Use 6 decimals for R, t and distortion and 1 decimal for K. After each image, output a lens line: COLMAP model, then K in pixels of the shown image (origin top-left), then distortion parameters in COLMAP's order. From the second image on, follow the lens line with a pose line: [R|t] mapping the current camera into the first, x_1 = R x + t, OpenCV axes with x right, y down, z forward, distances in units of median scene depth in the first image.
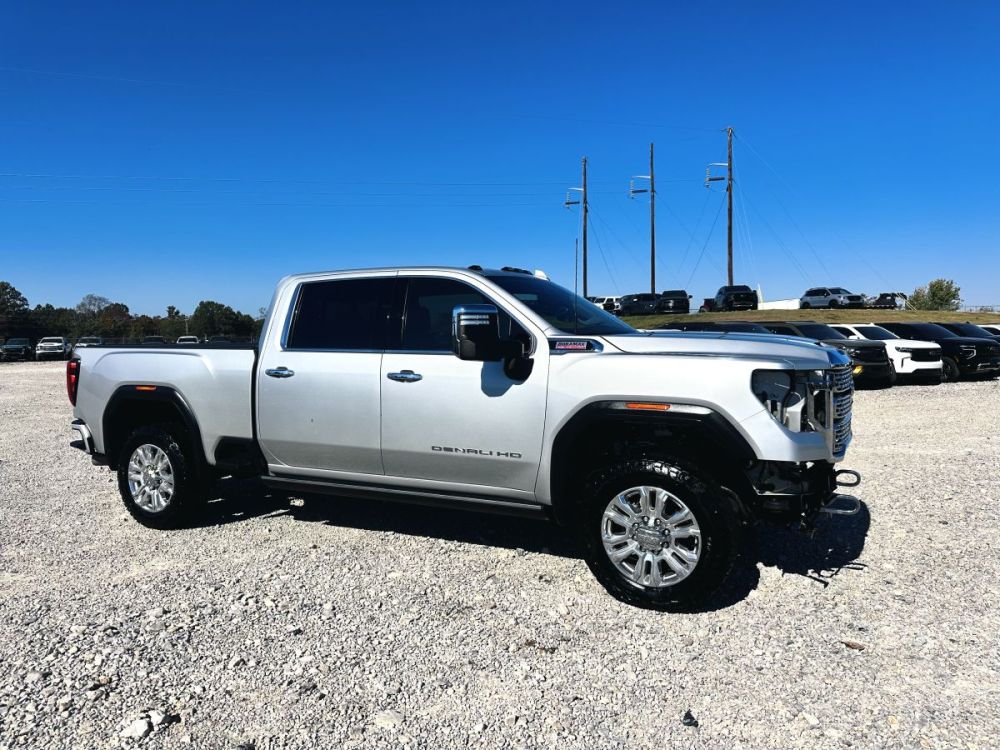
lens RADIAL K [[723.4, 0, 513.5], [0, 723.4, 378.2], [0, 0, 1]] dist [0.123558, -0.187395]
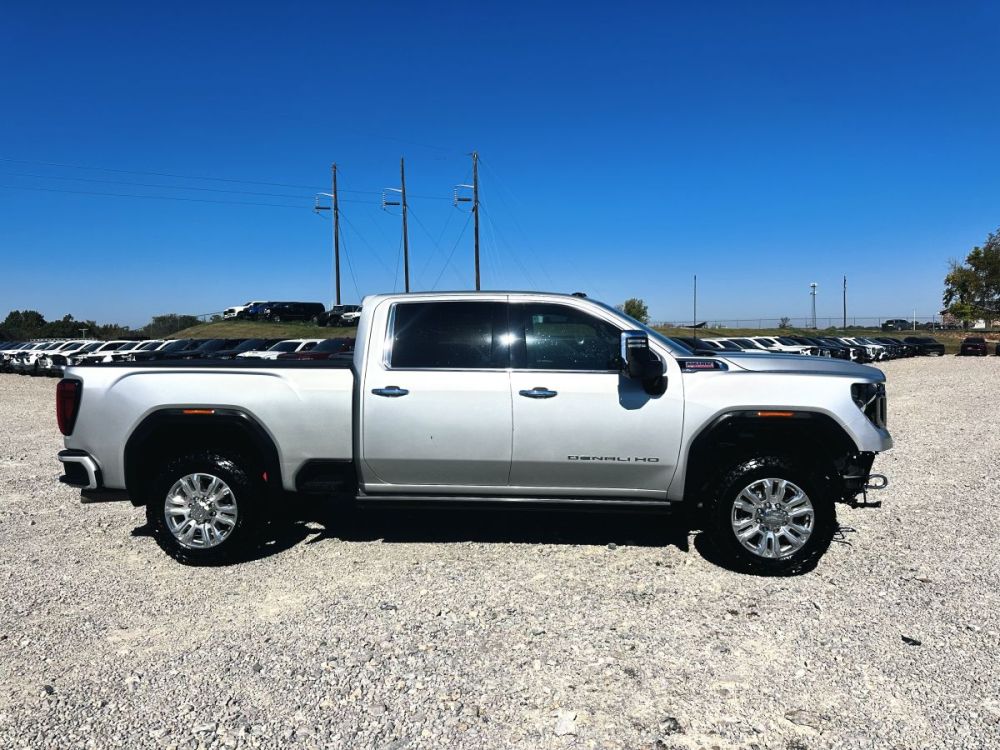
lens RADIAL K [[723.4, 0, 513.5], [0, 723.4, 378.2], [0, 0, 1]] dist [0.123558, -0.187395]
pose [[0.917281, -0.011838, 0.398064, -0.627557], [0.016084, 0.999844, -0.007329, -0.017997], [-0.397915, 0.013125, 0.917328, 0.018076]]
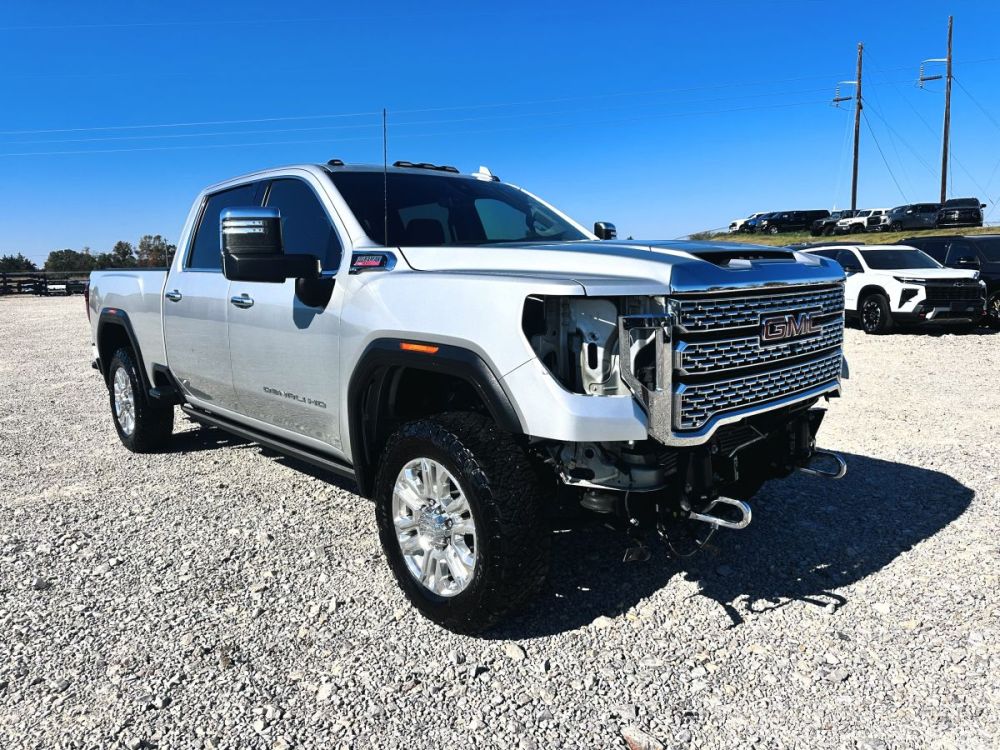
lens RADIAL K [[723.4, 0, 513.5], [0, 723.4, 378.2], [0, 0, 1]] dist [0.123558, -0.187395]
pose [[0.933028, 0.047023, -0.356717, 0.448683], [-0.011007, 0.994689, 0.102332, -0.003673], [0.359634, -0.091553, 0.928591, 0.327238]]
